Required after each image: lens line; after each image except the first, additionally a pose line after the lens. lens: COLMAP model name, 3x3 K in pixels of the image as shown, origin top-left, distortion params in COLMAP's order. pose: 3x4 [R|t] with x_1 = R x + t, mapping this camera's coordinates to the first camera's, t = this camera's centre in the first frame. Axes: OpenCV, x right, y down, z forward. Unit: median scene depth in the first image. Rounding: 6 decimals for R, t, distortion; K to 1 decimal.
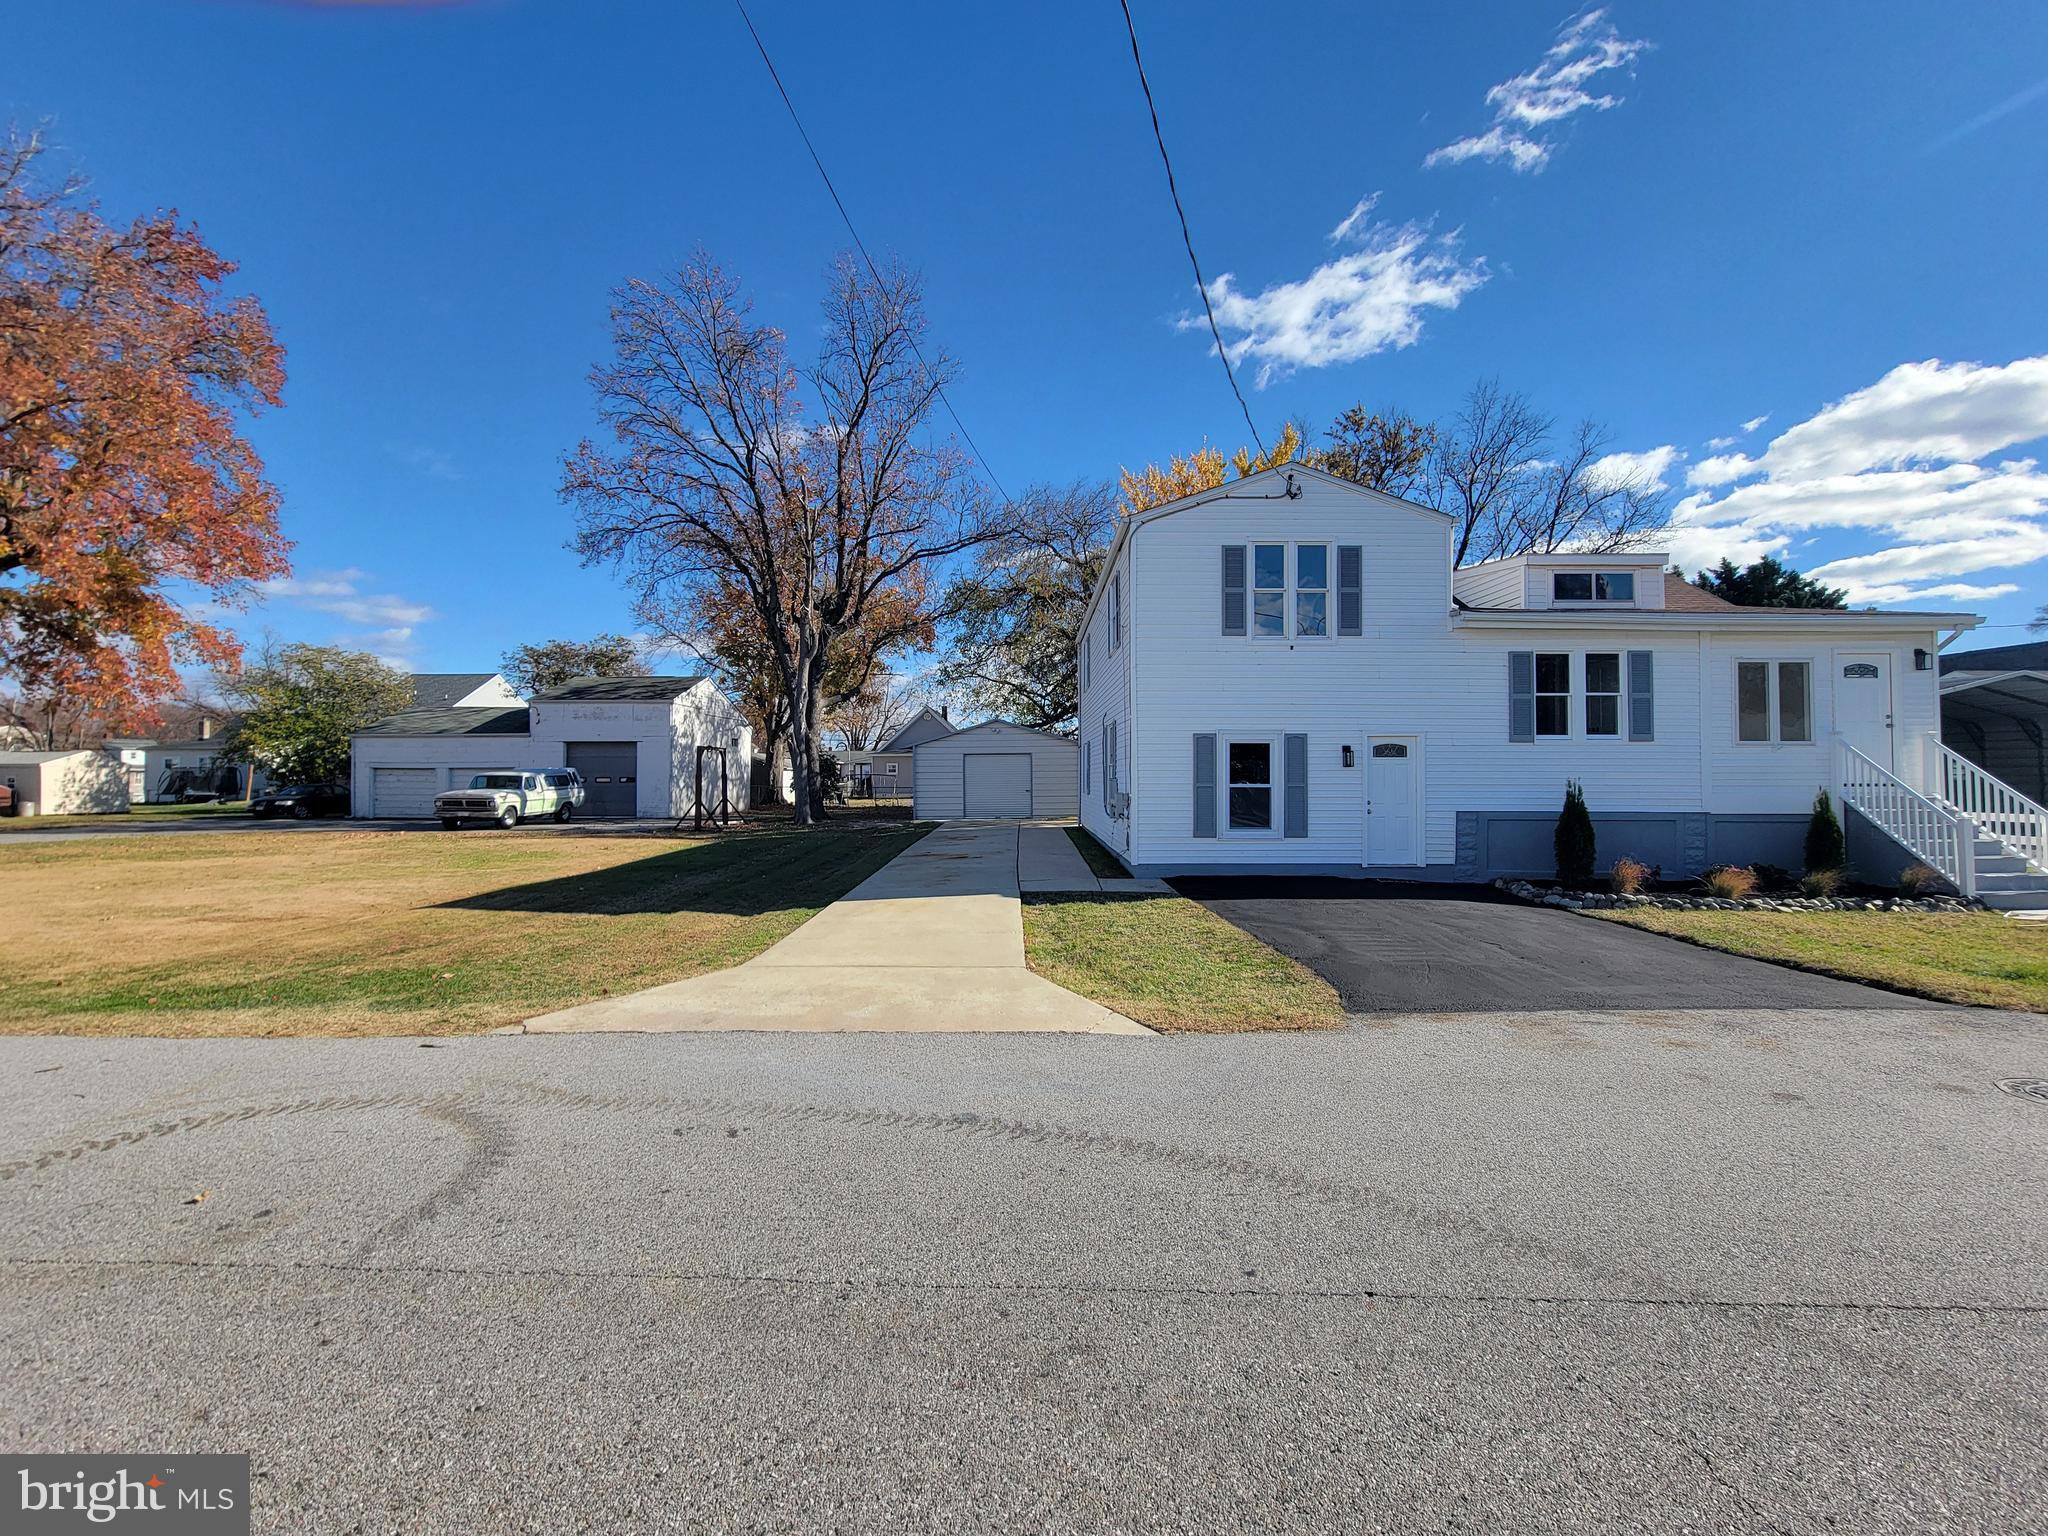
lens RADIAL K [[831.2, 0, 1013.9], [0, 831.2, 753.8], [0, 0, 1]] dist [-0.003106, 0.000545]
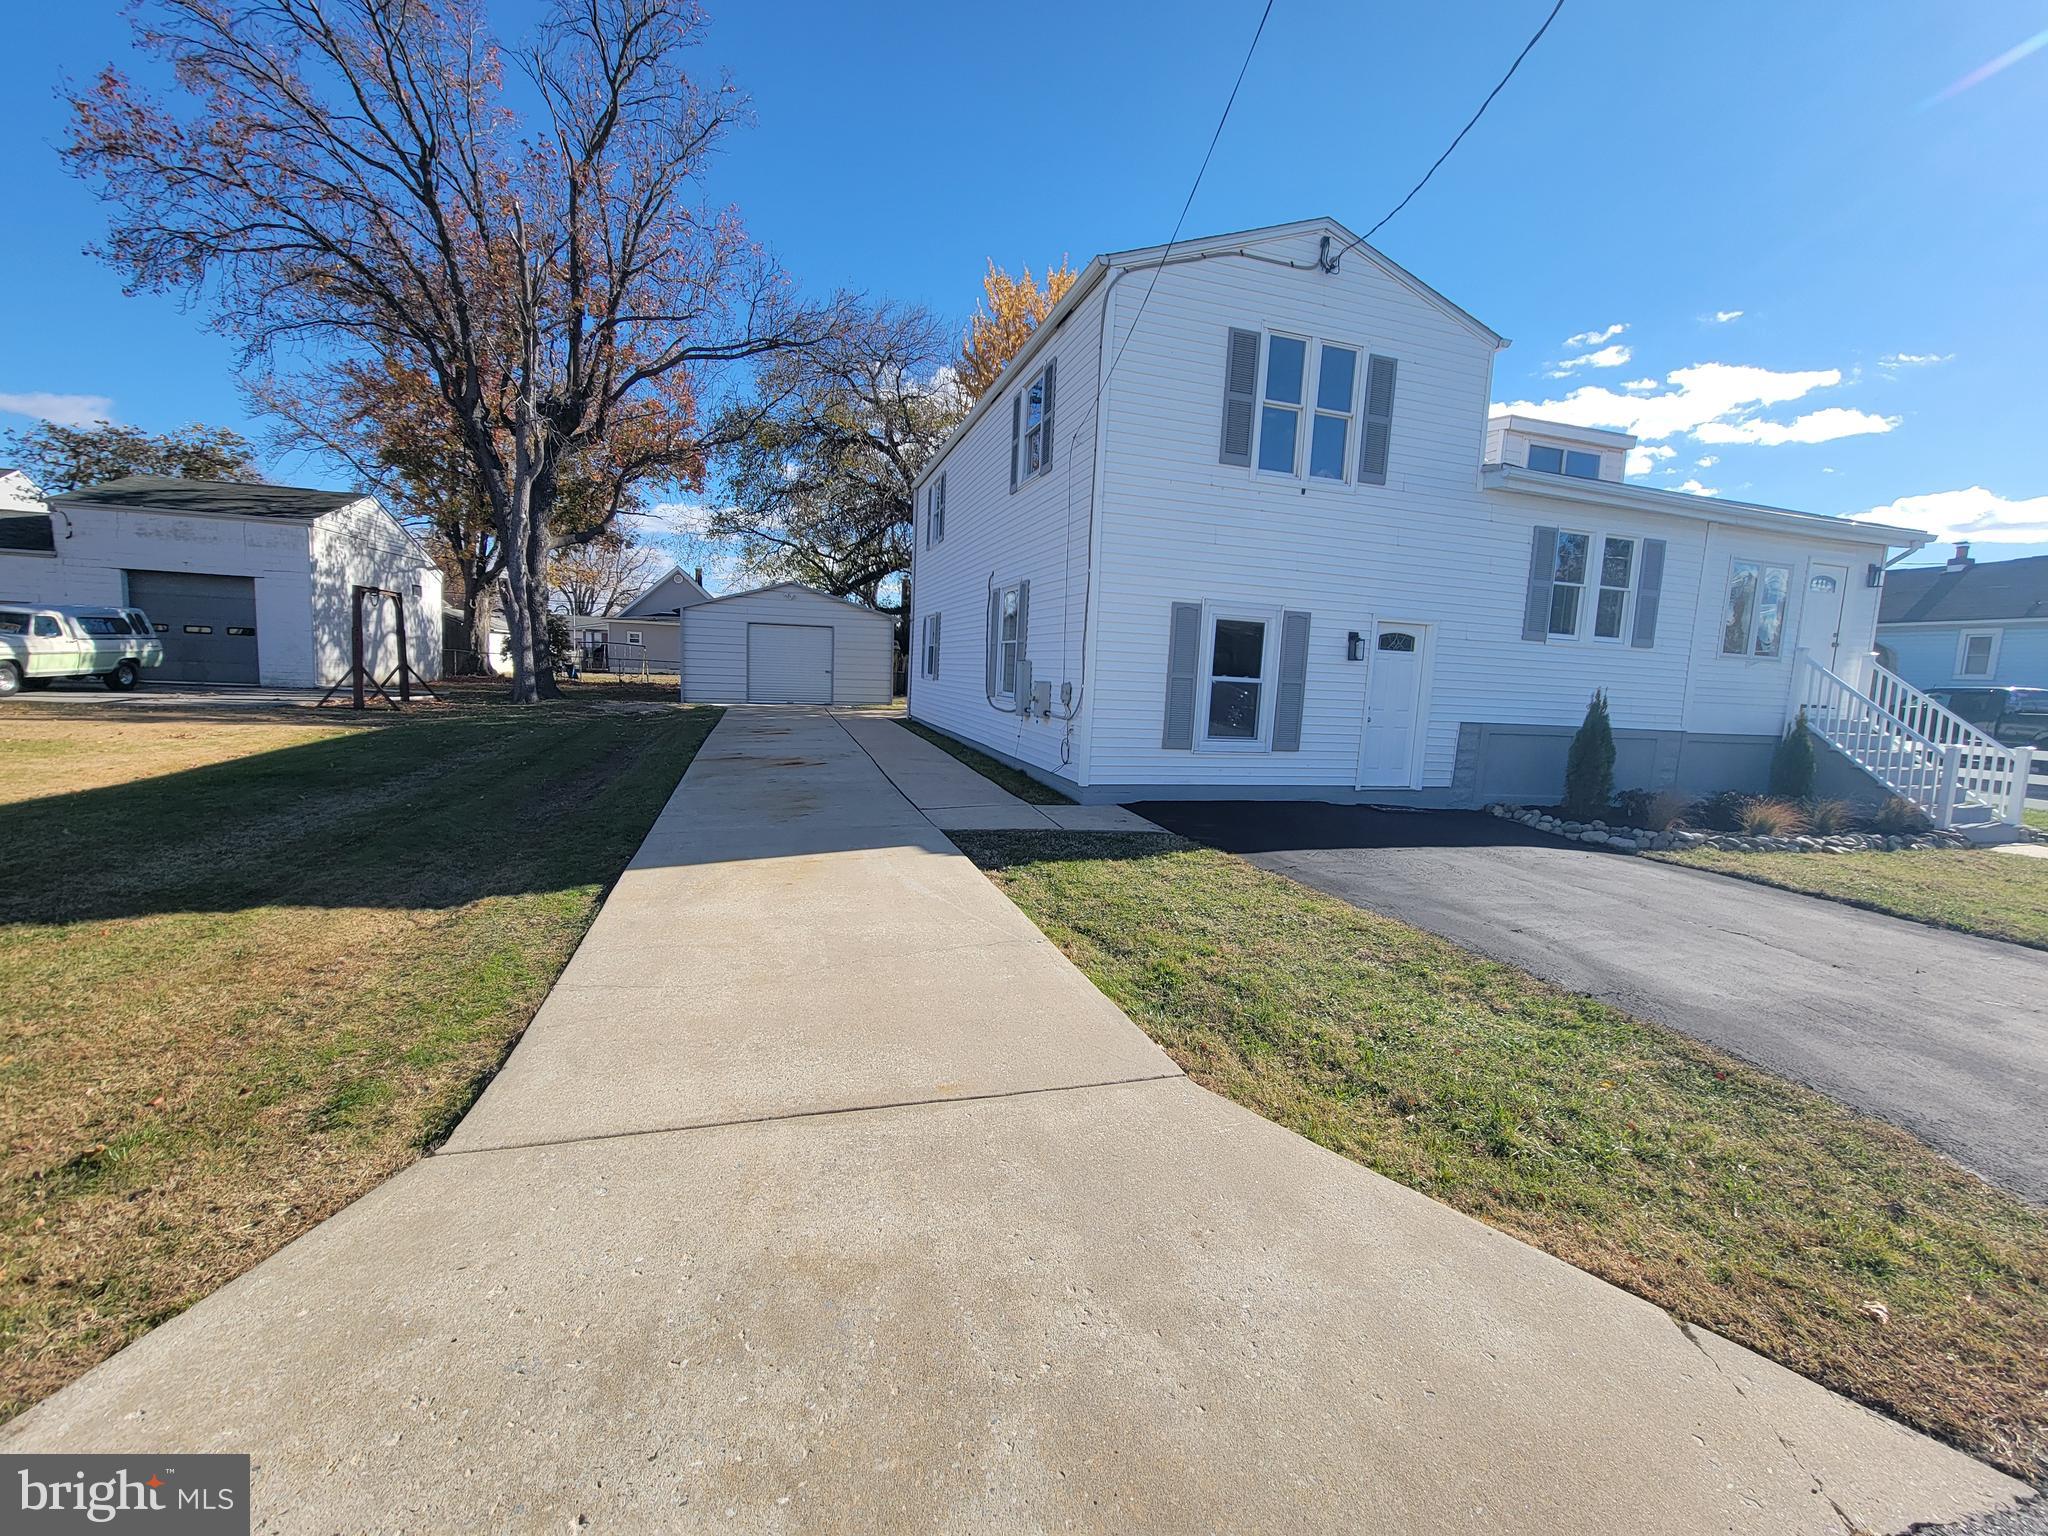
lens RADIAL K [[831.2, 0, 1013.9], [0, 831.2, 753.8], [0, 0, 1]] dist [-0.003106, 0.000545]
pose [[0.956069, 0.015267, 0.292743, -0.052523], [-0.055220, 0.990144, 0.128704, 0.008833], [-0.287893, -0.139215, 0.947490, 0.160570]]
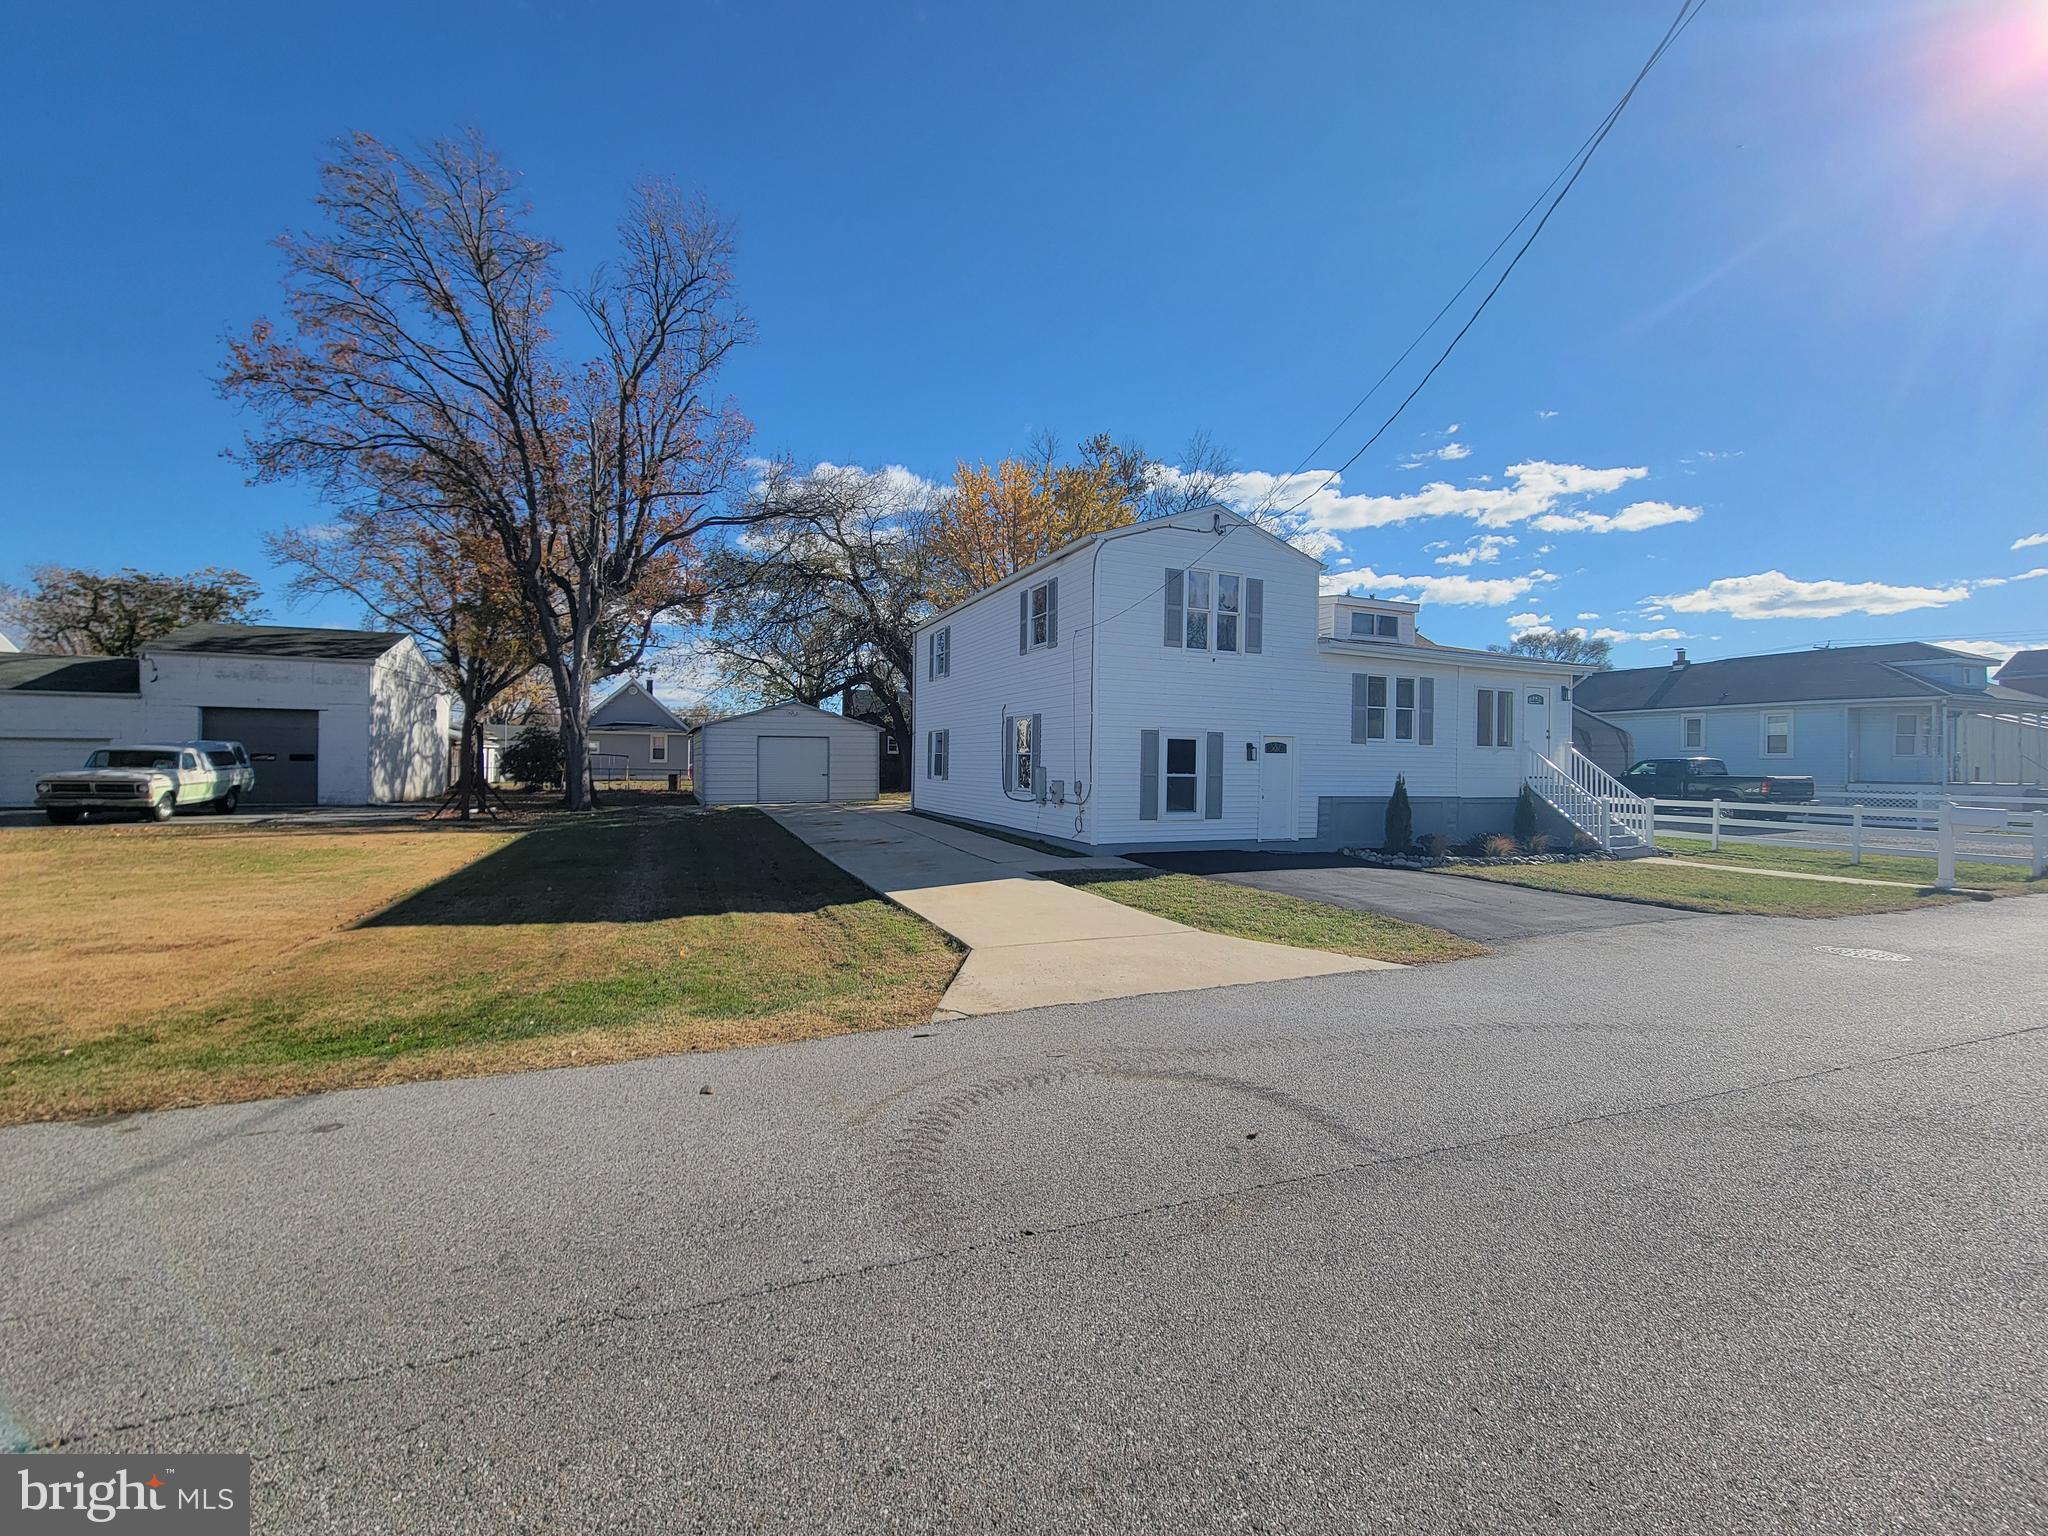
lens RADIAL K [[831.2, 0, 1013.9], [0, 831.2, 753.8], [0, 0, 1]] dist [-0.003106, 0.000545]
pose [[0.920589, 0.016081, 0.390203, -0.178804], [-0.024344, 0.999572, 0.016238, -0.002525], [-0.389774, -0.024448, 0.920586, 0.004091]]
